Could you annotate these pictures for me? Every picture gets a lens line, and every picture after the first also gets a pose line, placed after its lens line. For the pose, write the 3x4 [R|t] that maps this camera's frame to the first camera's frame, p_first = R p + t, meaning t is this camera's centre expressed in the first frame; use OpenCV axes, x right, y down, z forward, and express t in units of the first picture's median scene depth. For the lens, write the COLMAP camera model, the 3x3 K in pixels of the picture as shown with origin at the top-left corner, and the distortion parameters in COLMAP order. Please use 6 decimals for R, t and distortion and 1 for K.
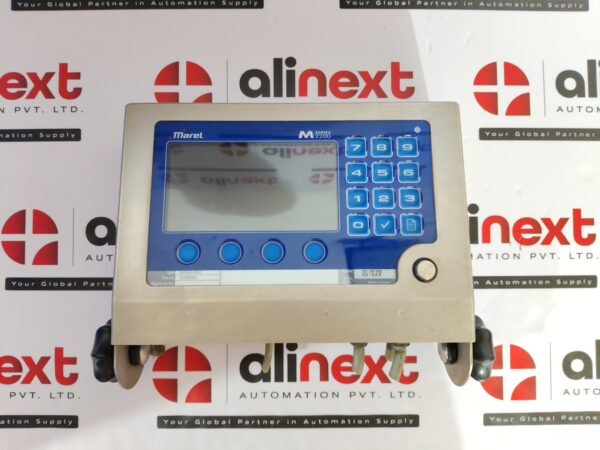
lens RADIAL K [[458.0, 0, 301.2], [0, 458.0, 224.2], [0, 0, 1]] dist [-0.039295, -0.022116]
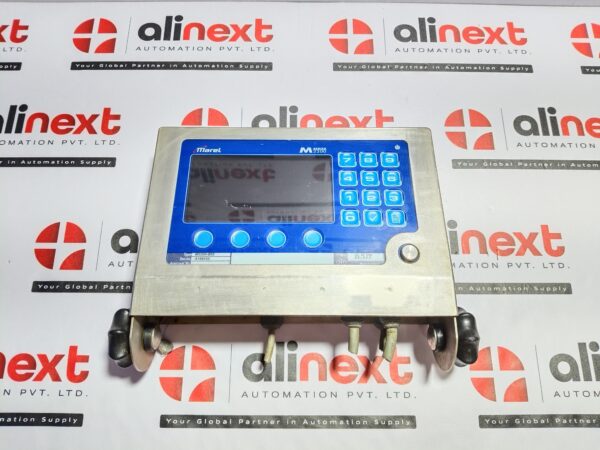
lens RADIAL K [[458.0, 0, 301.0], [0, 458.0, 225.0], [0, 0, 1]] dist [-0.039295, -0.022116]
pose [[0.999986, 0.004217, -0.003279, 0.002274], [-0.004932, 0.964730, -0.263195, 0.274883], [0.002053, 0.263208, 0.964737, -0.104569]]
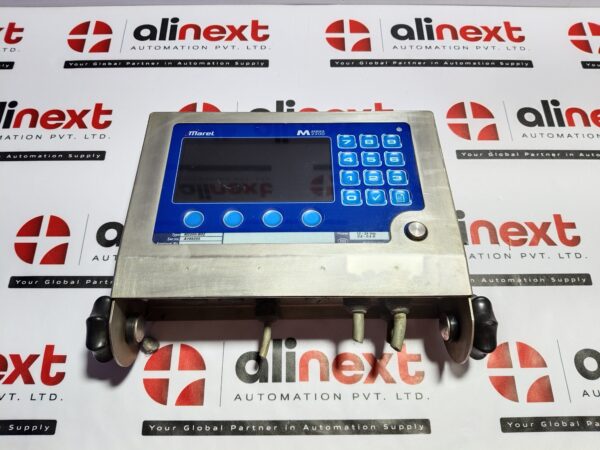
lens RADIAL K [[458.0, 0, 301.1], [0, 458.0, 225.5], [0, 0, 1]] dist [-0.039295, -0.022116]
pose [[0.999983, -0.005754, -0.001293, 0.004401], [0.004881, 0.930544, -0.366147, 0.389550], [0.003310, 0.366134, 0.930556, 0.006666]]
